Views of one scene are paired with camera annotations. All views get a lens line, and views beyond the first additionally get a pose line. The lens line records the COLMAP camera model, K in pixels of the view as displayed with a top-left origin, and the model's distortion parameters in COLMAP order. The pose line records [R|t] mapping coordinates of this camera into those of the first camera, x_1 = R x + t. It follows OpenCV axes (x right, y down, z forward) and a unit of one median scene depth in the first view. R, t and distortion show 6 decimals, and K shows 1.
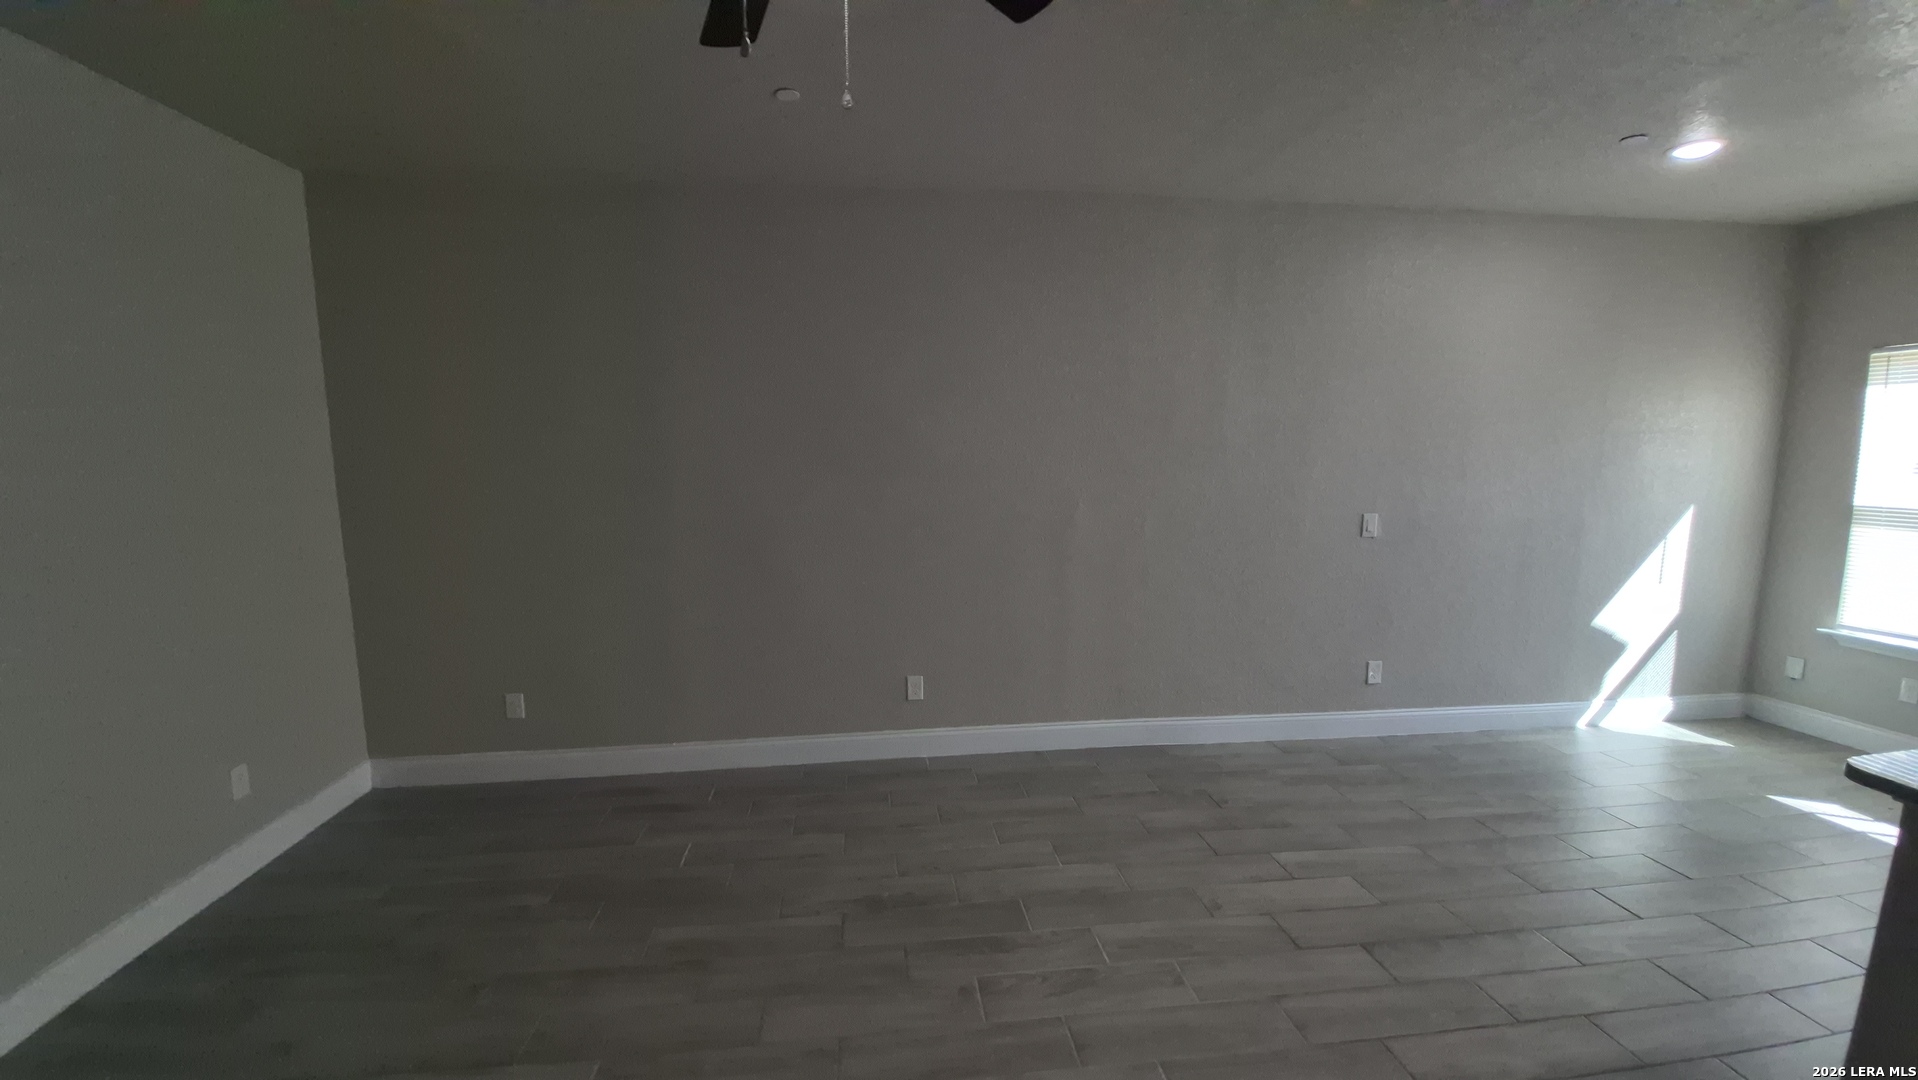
lens RADIAL K [[752.9, 0, 954.4], [0, 752.9, 547.5], [0, 0, 1]] dist [0.000846, -0.007991]
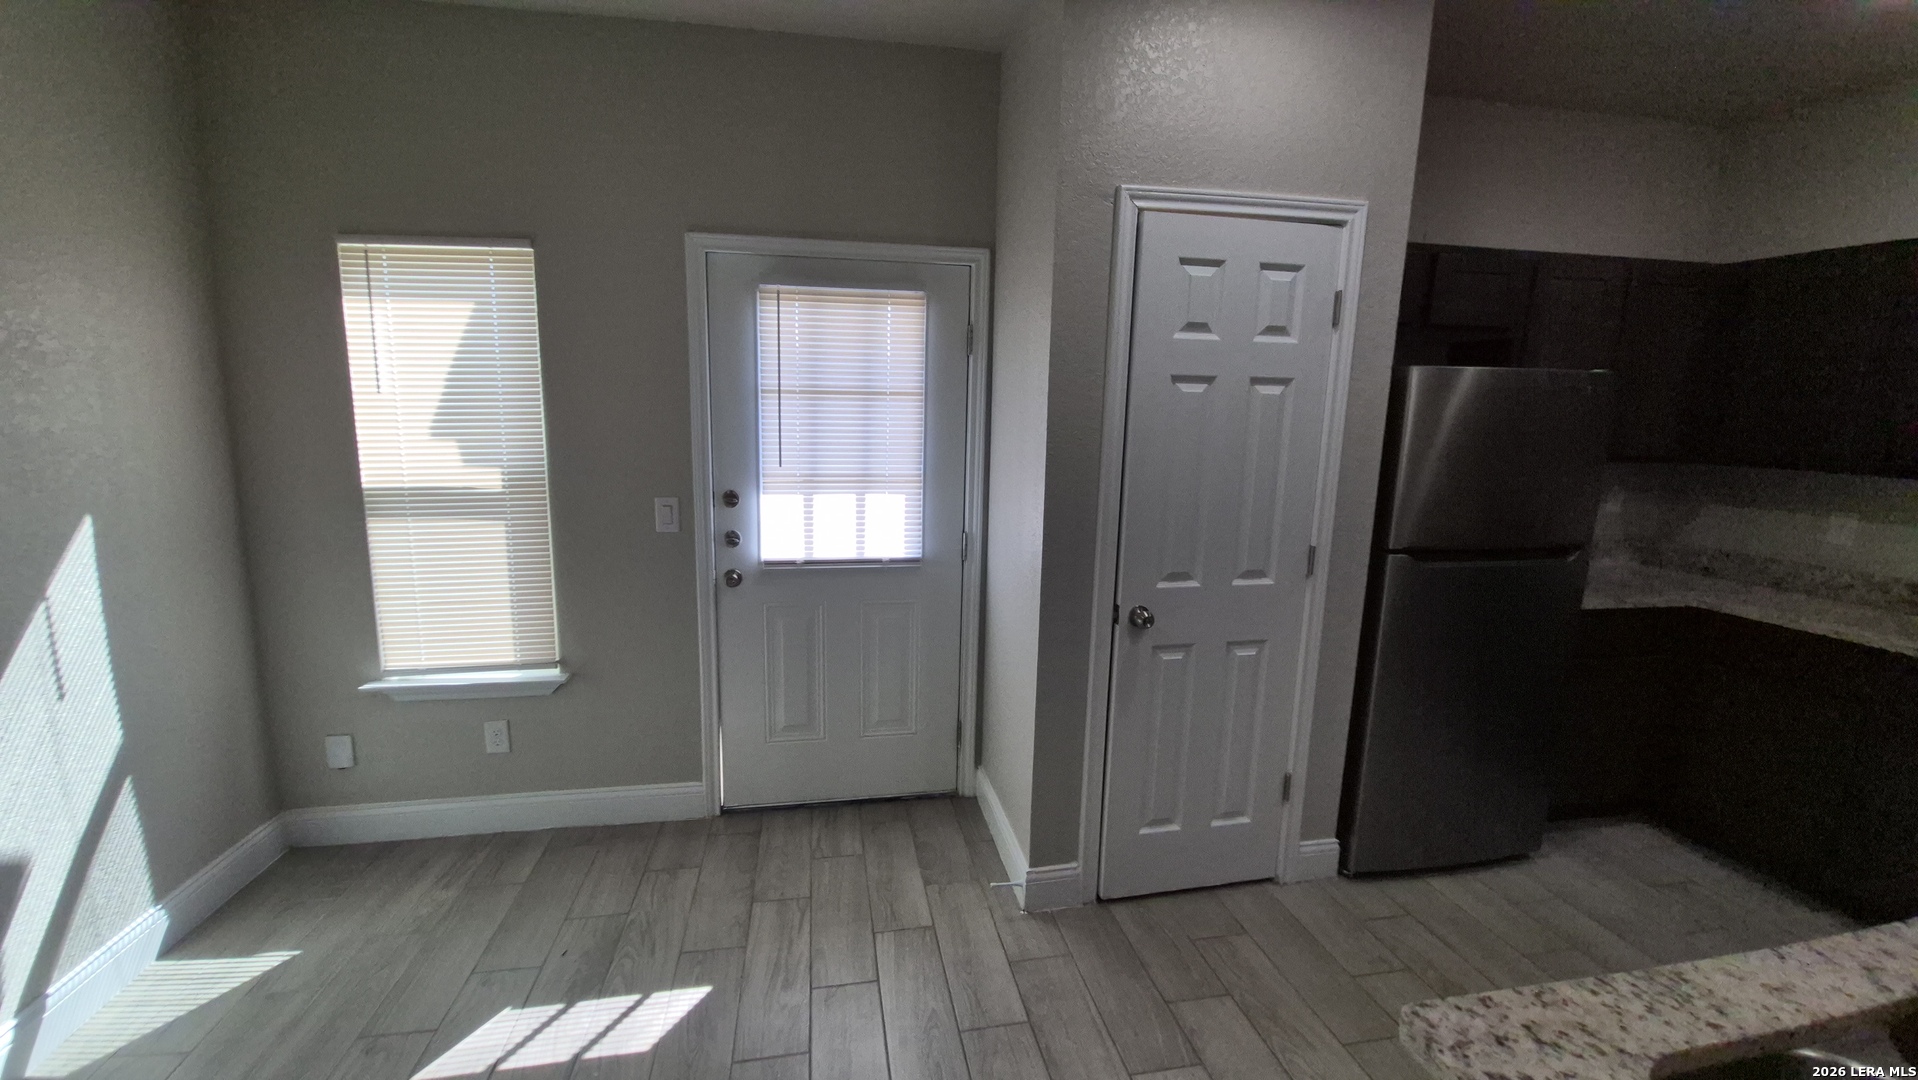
lens RADIAL K [[757.7, 0, 941.9], [0, 757.7, 554.9], [0, 0, 1]] dist [-0.001277, -0.004046]
pose [[-0.055169, -0.168412, 0.984172, 0.582008], [0.110153, 0.978630, 0.173638, -0.062921], [-0.992382, 0.117989, -0.035439, 0.577269]]
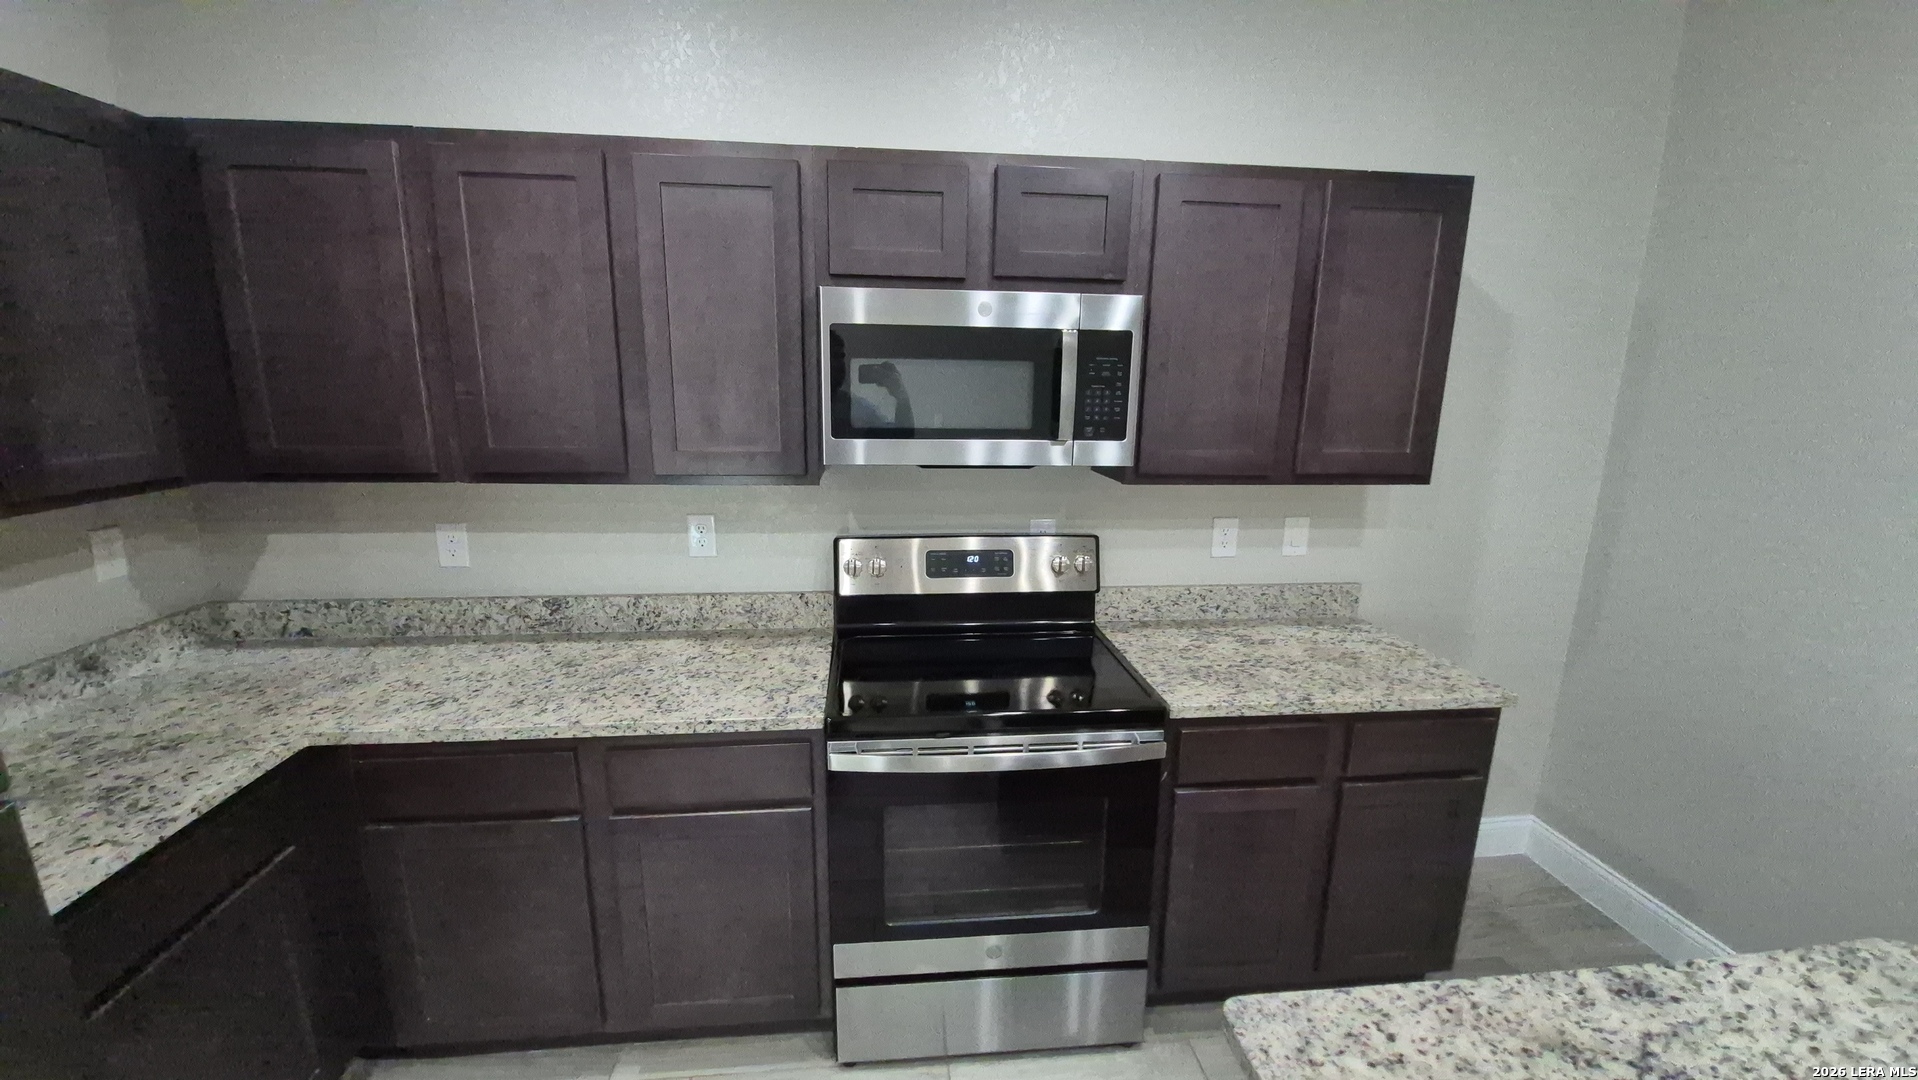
lens RADIAL K [[755.2, 0, 945.5], [0, 755.2, 550.8], [0, 0, 1]] dist [-0.000811, -0.009408]
pose [[-0.999816, -0.009058, 0.016929, 0.901595], [-0.002749, 0.940177, 0.340674, -0.046493], [-0.019002, 0.340565, -0.940029, 0.165803]]
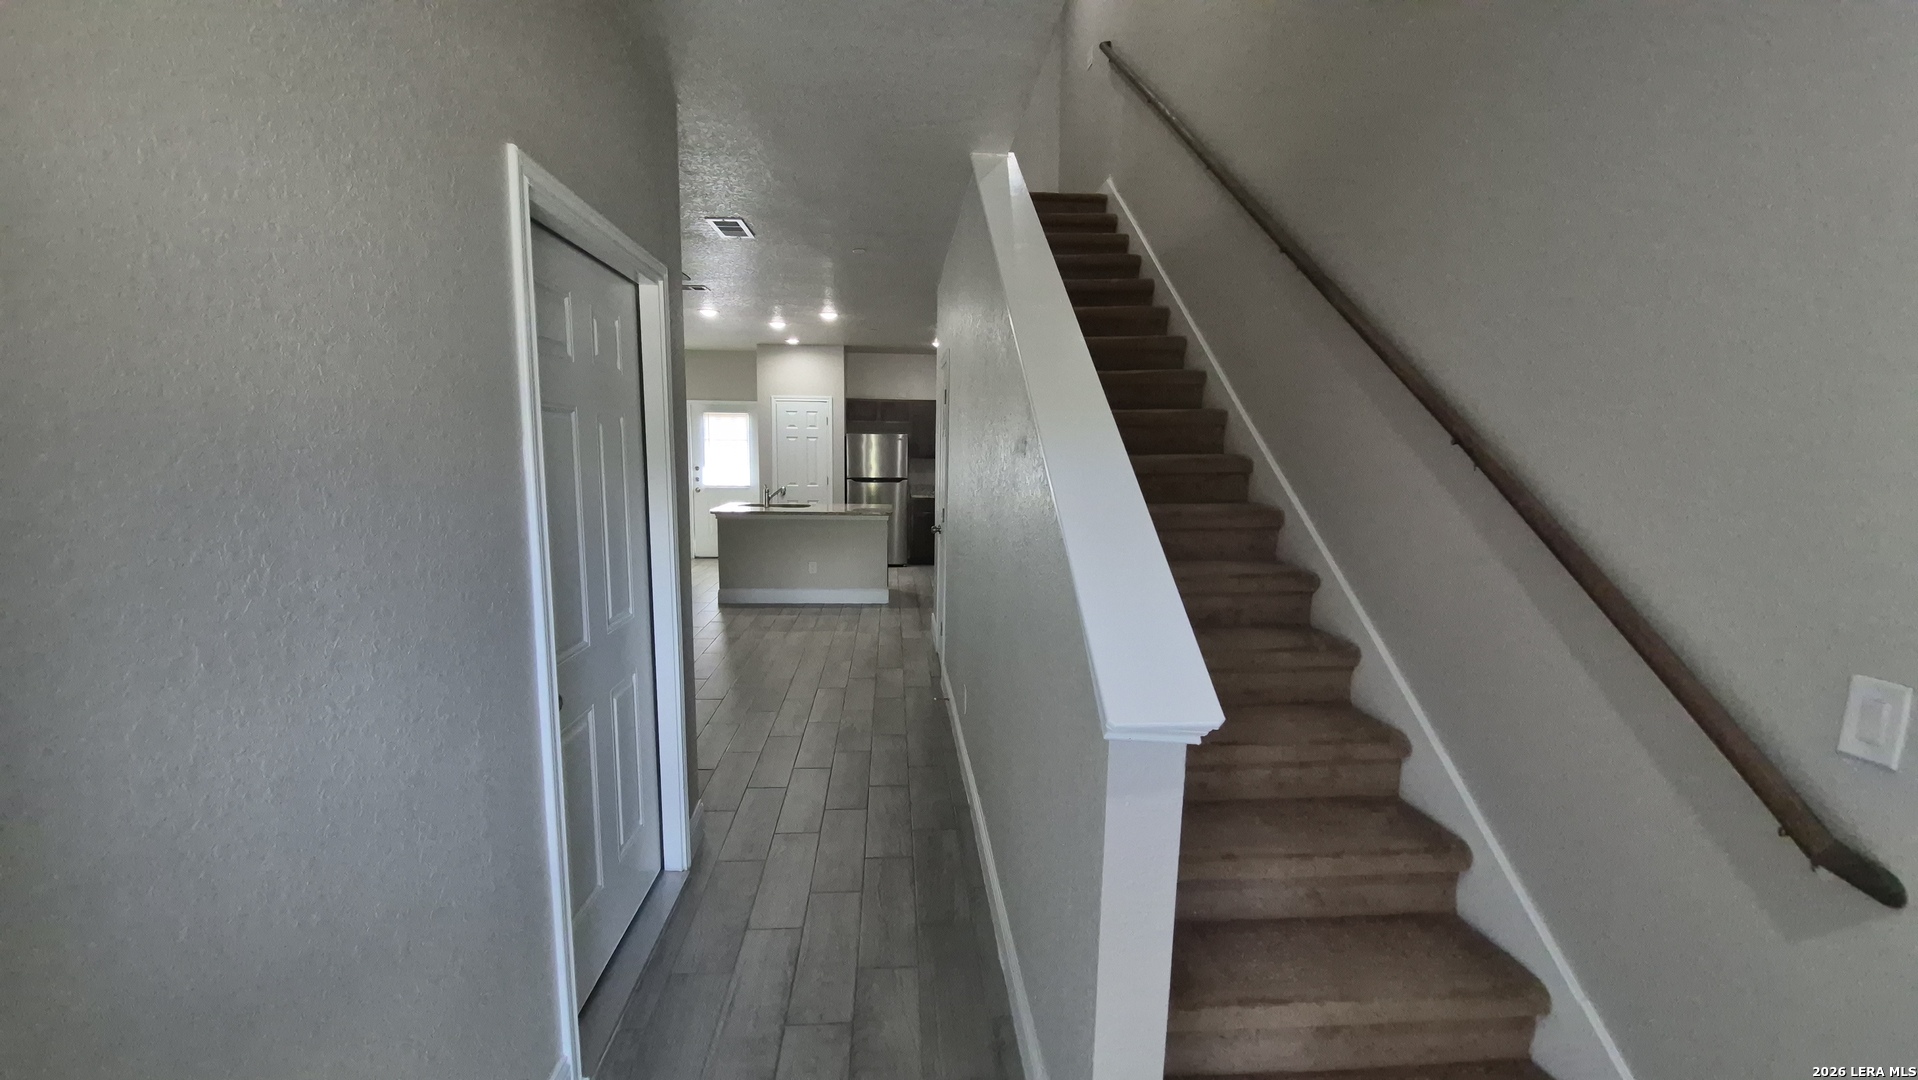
lens RADIAL K [[755.2, 0, 945.5], [0, 755.2, 550.8], [0, 0, 1]] dist [-0.000811, -0.009408]
pose [[0.041174, -0.130108, 0.990645, -1.441033], [0.116524, 0.985345, 0.124569, 0.050722], [-0.992334, 0.110305, 0.055731, -0.287872]]
